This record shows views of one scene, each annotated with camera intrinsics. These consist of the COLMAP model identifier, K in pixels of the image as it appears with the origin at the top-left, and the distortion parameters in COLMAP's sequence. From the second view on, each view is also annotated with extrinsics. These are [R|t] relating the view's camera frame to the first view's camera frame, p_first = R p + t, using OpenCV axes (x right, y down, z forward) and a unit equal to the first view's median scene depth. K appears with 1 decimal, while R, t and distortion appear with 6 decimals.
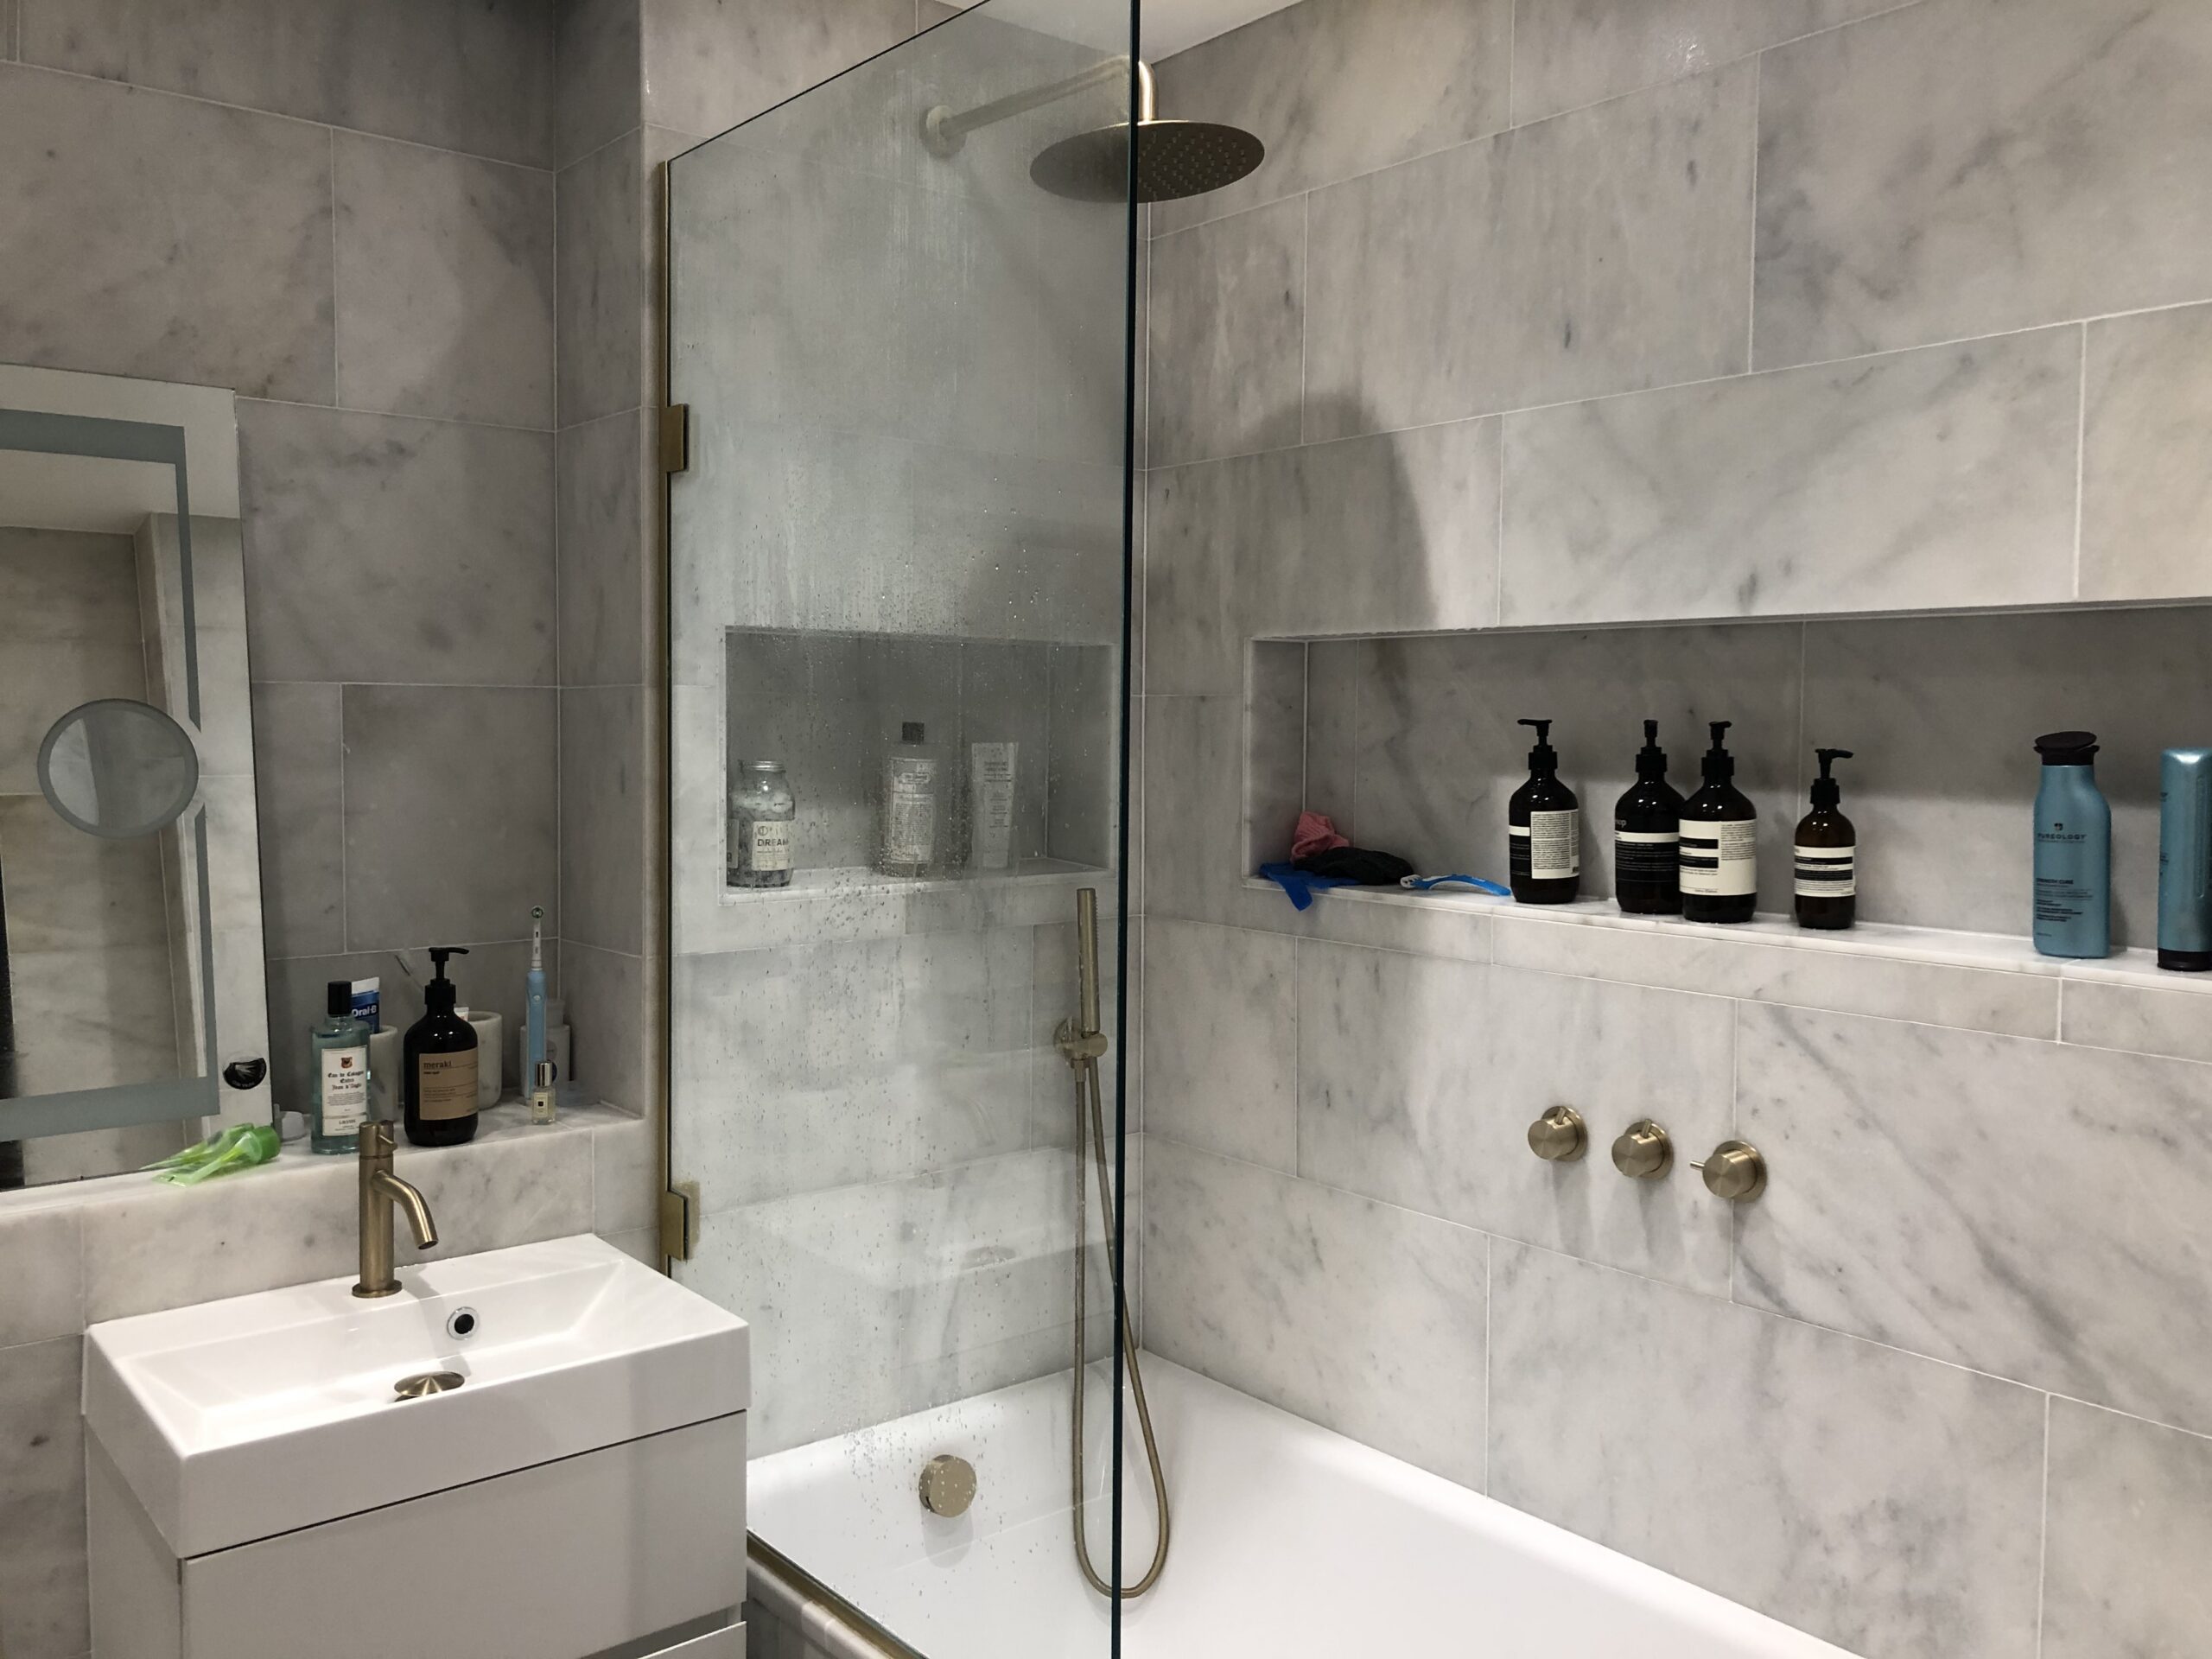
lens RADIAL K [[1831.1, 0, 1109.7], [0, 1831.1, 814.0], [0, 0, 1]] dist [-0.005589, 0.048660]
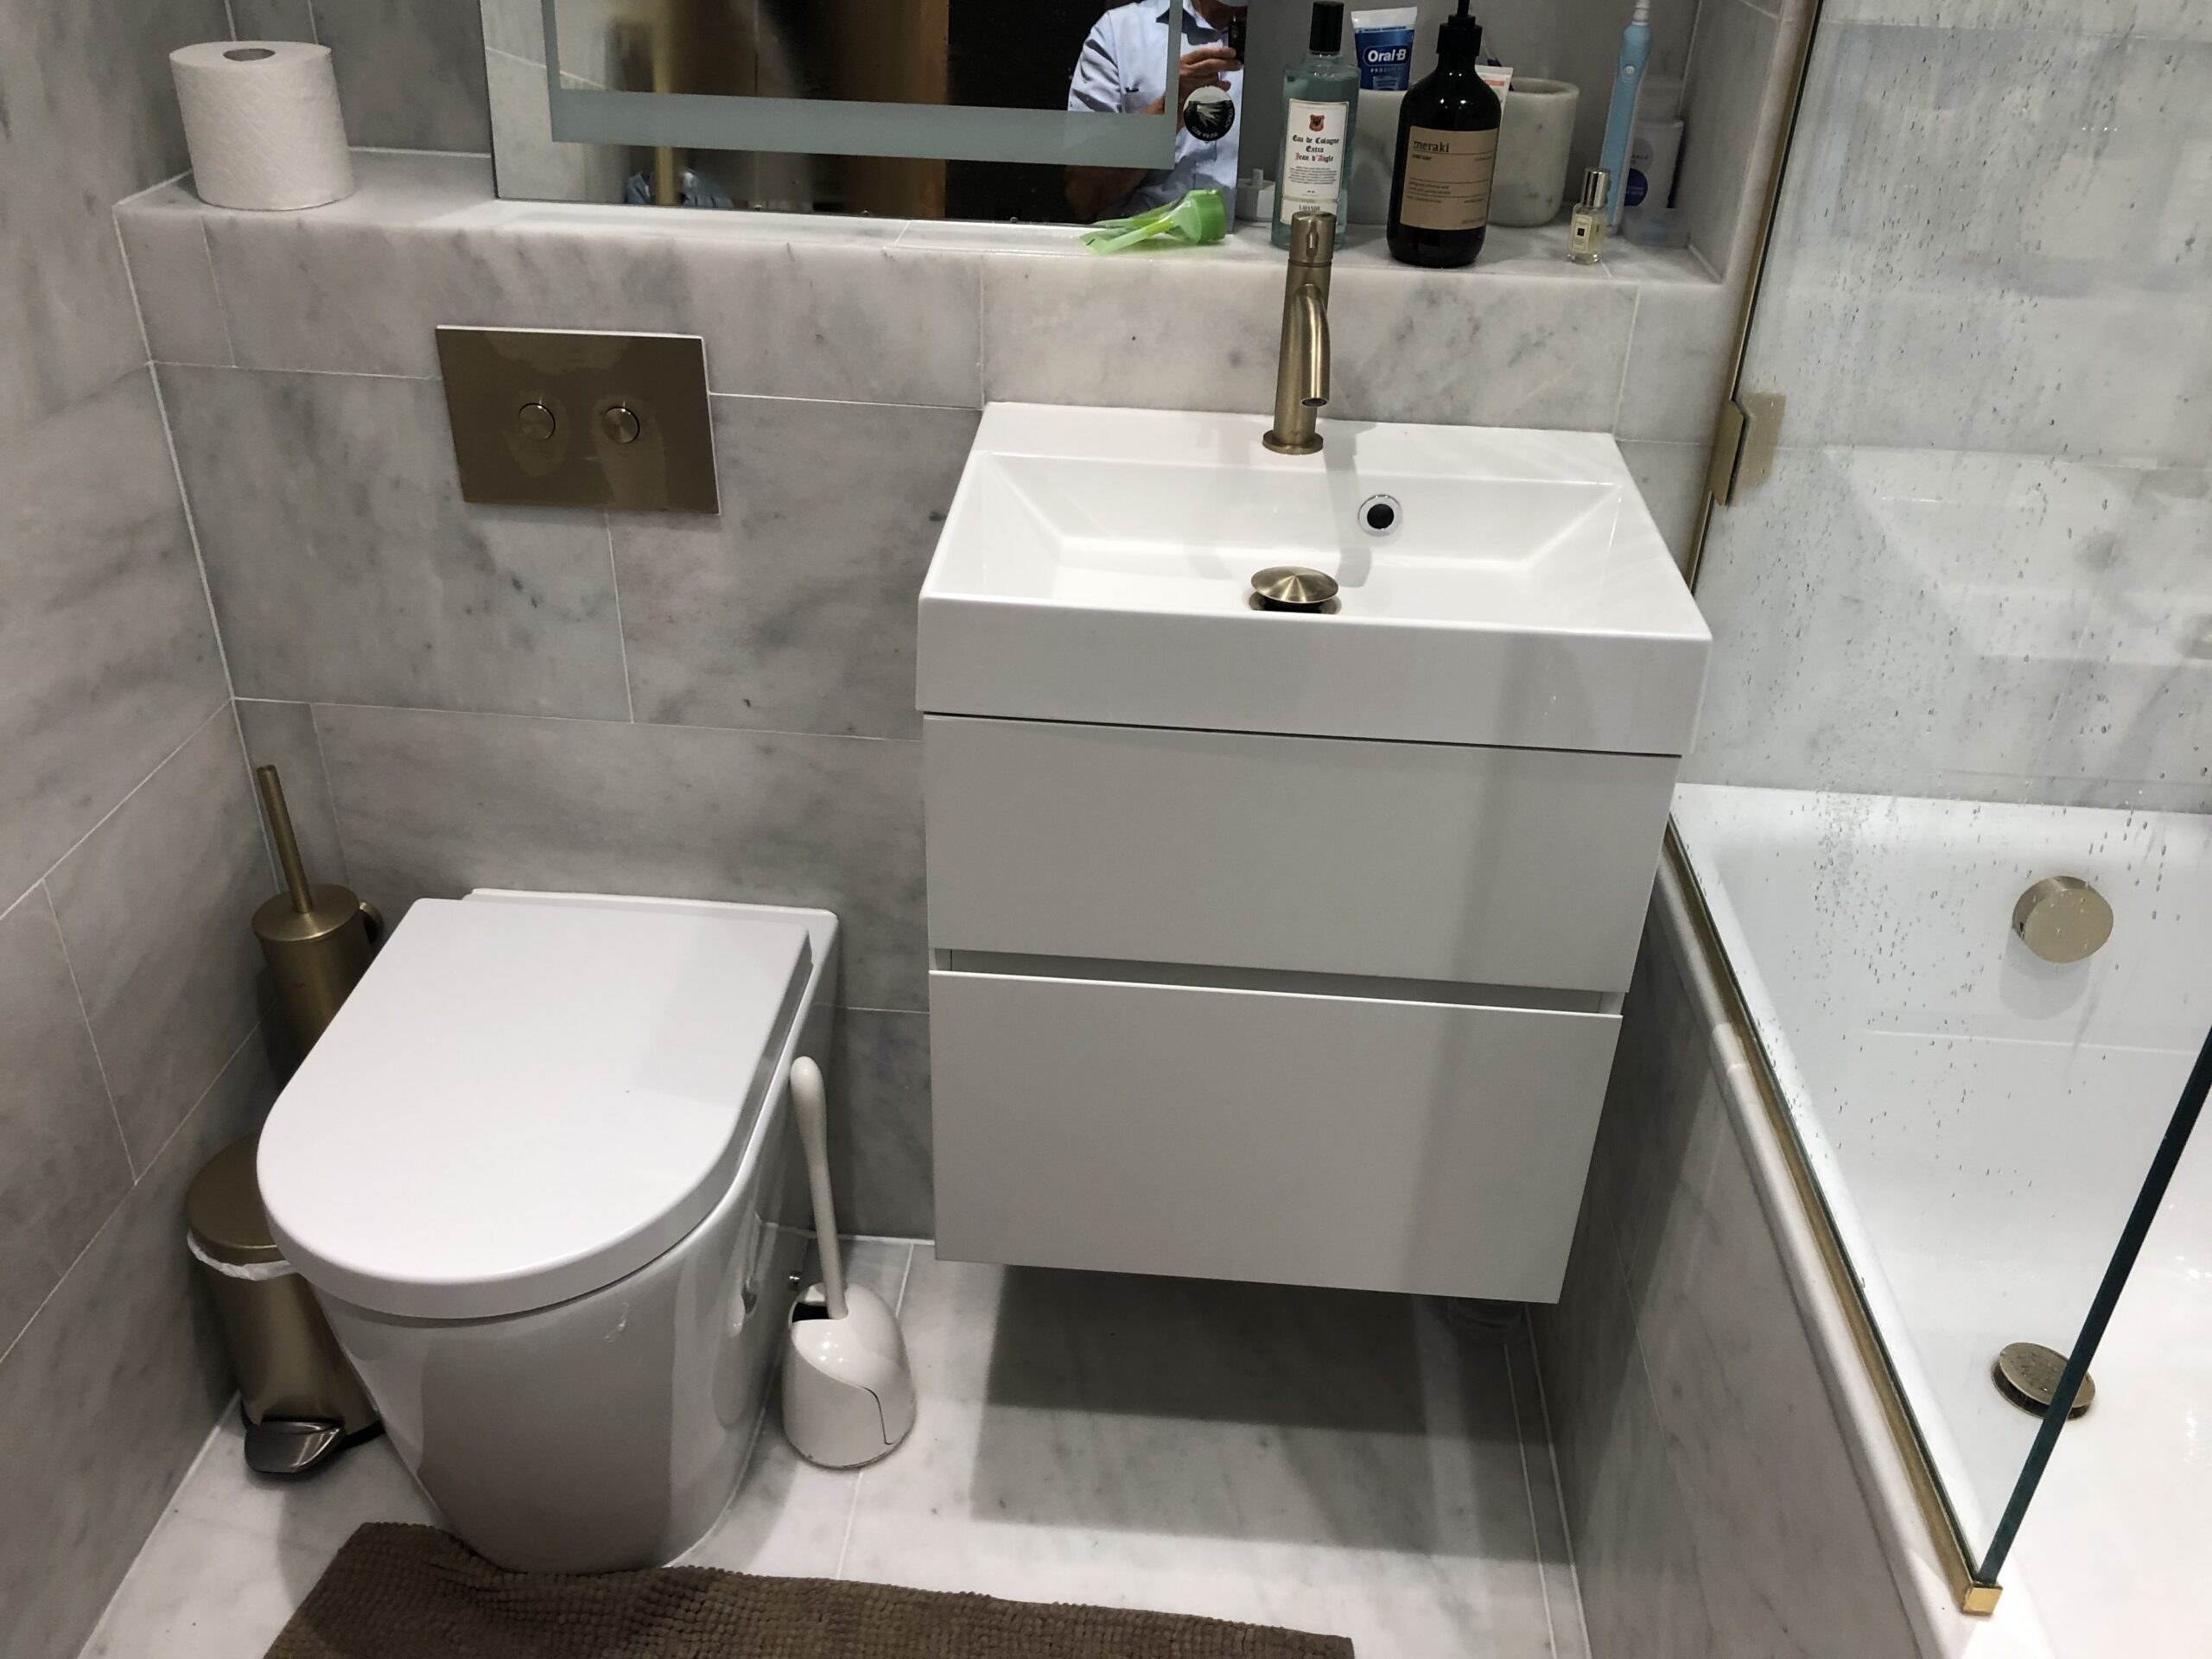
lens RADIAL K [[1810.7, 0, 1106.3], [0, 1810.7, 798.7], [0, 0, 1]] dist [-0.002004, 0.001183]
pose [[0.730978, 0.357748, -0.581109, 0.030014], [-0.060962, 0.882395, 0.466544, 0.042111], [0.679672, -0.305608, 0.666820, 0.378394]]
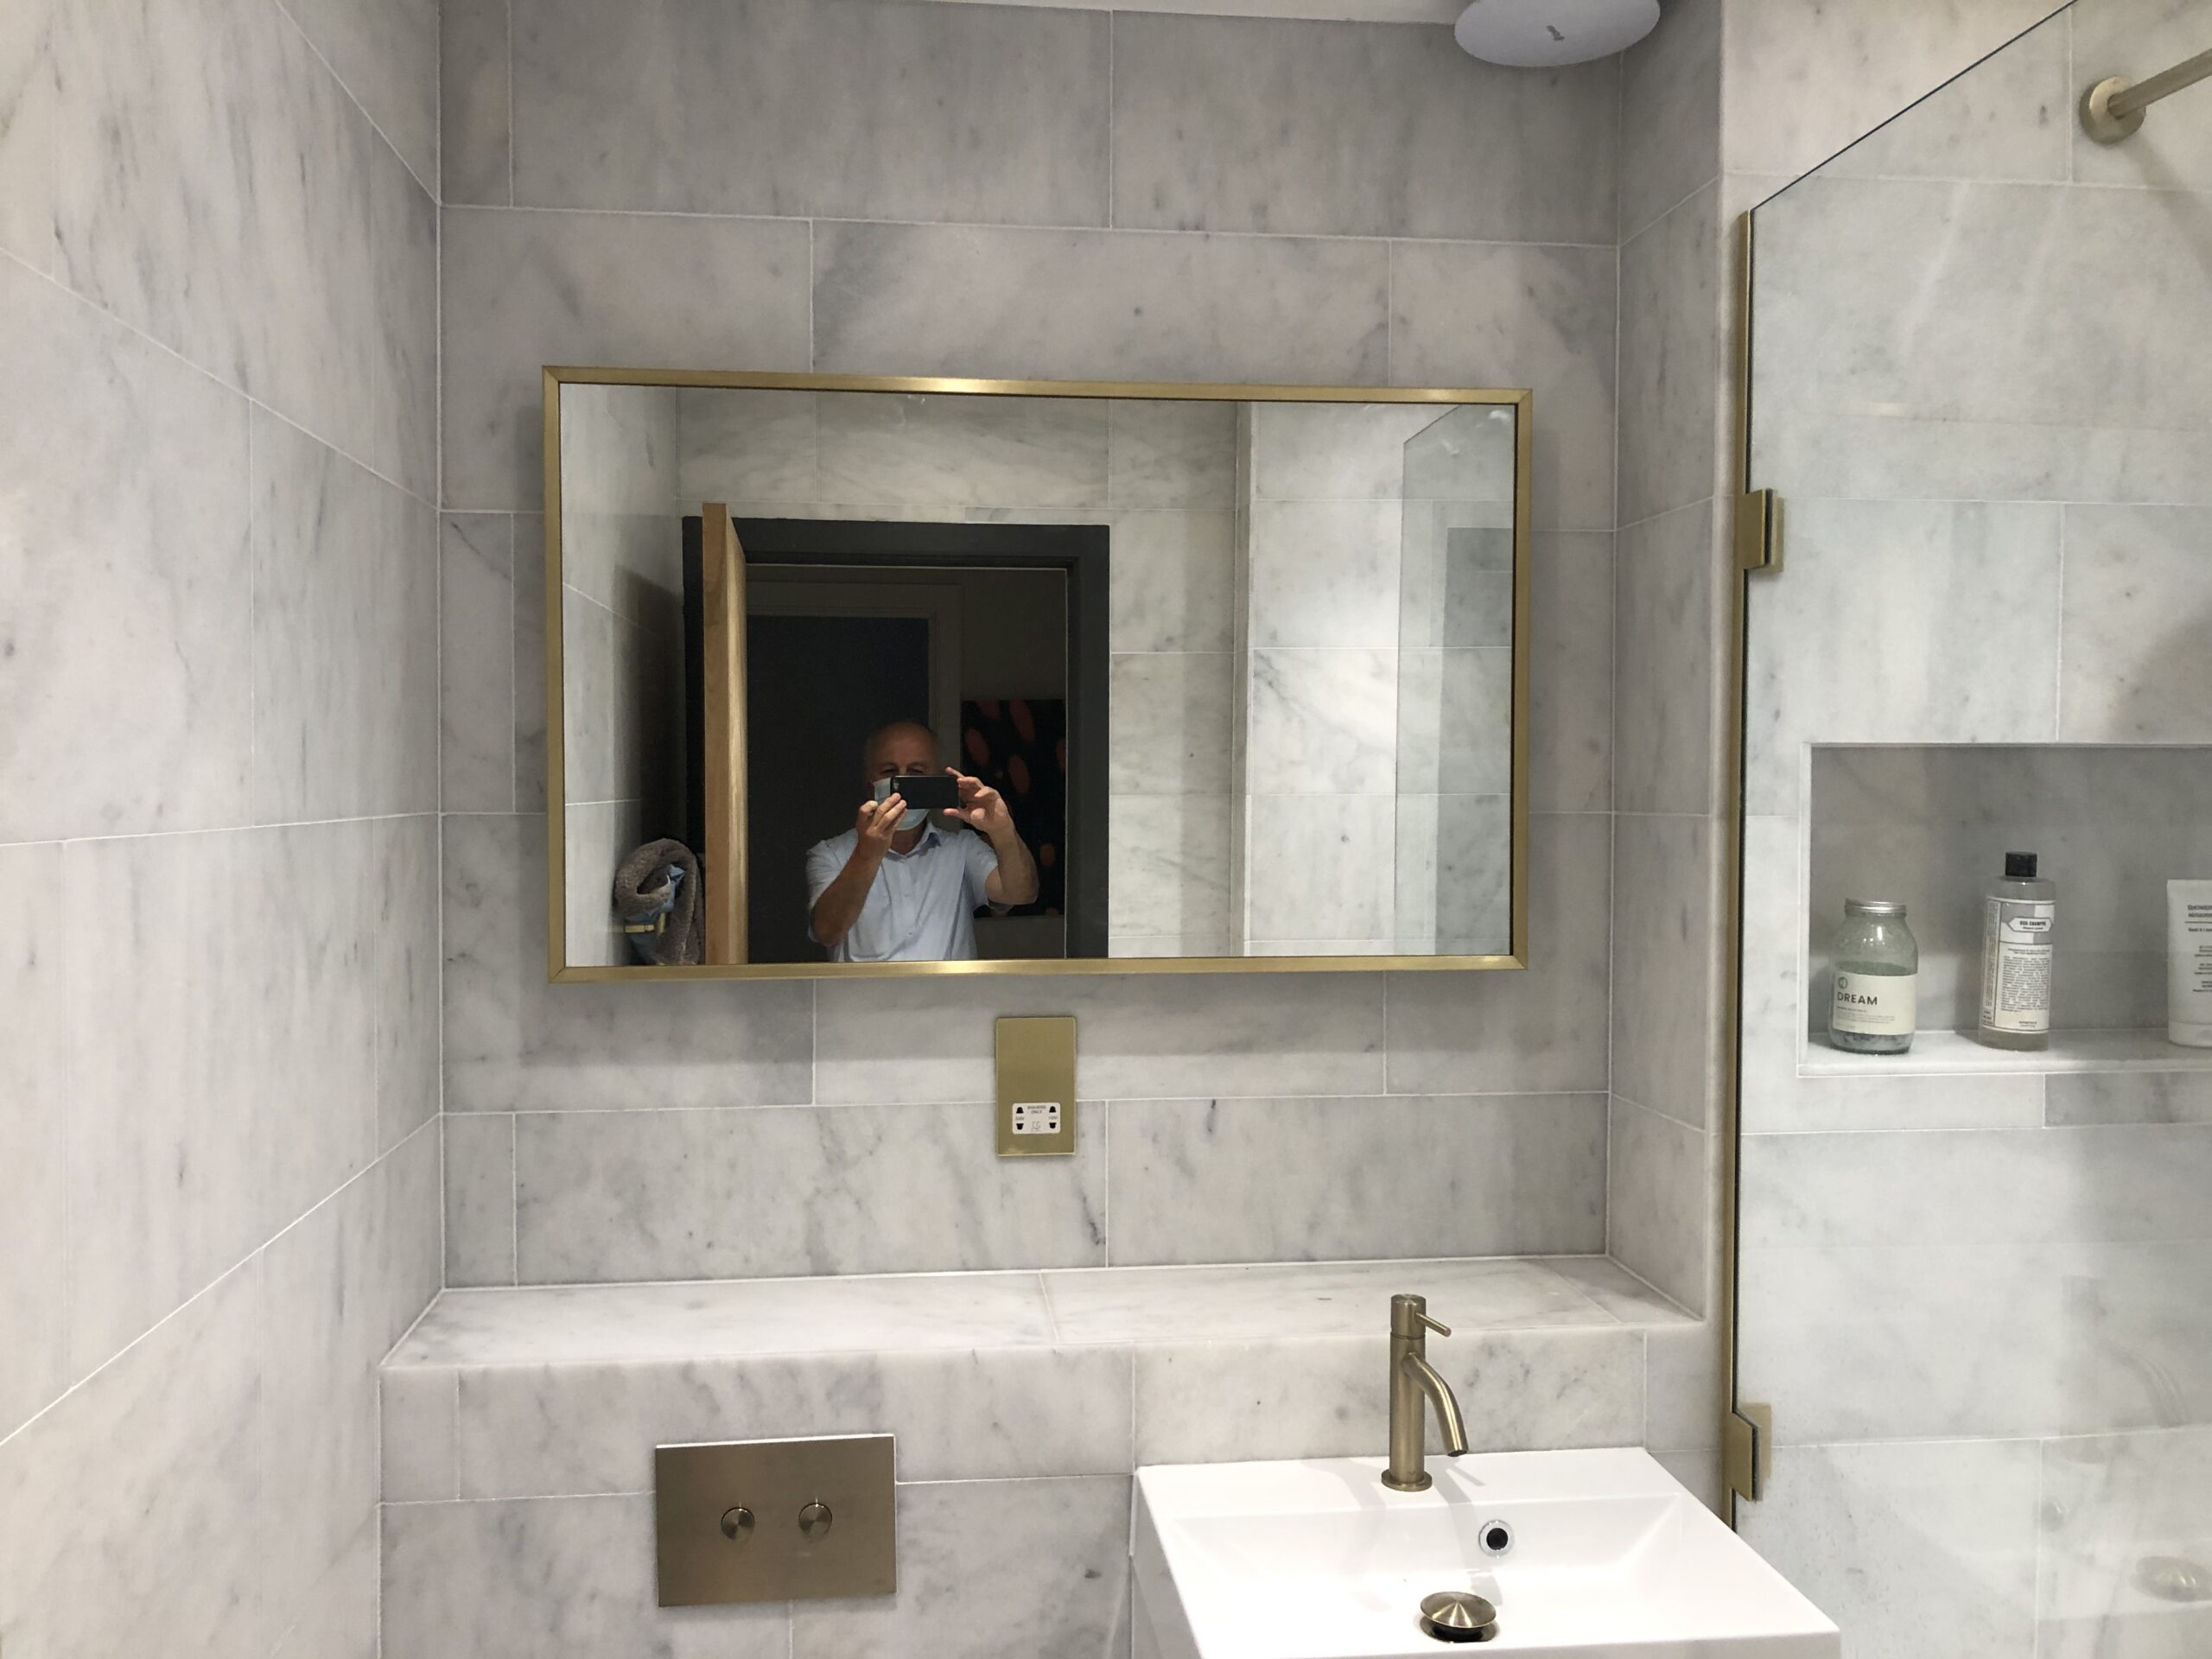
lens RADIAL K [[1795.1, 0, 1106.0], [0, 1795.1, 829.5], [0, 0, 1]] dist [0.010845, 0.003741]
pose [[0.842628, 0.006654, -0.538455, -0.040723], [-0.023255, 0.999440, -0.024040, -0.039338], [0.537993, 0.032778, 0.842311, 0.139450]]
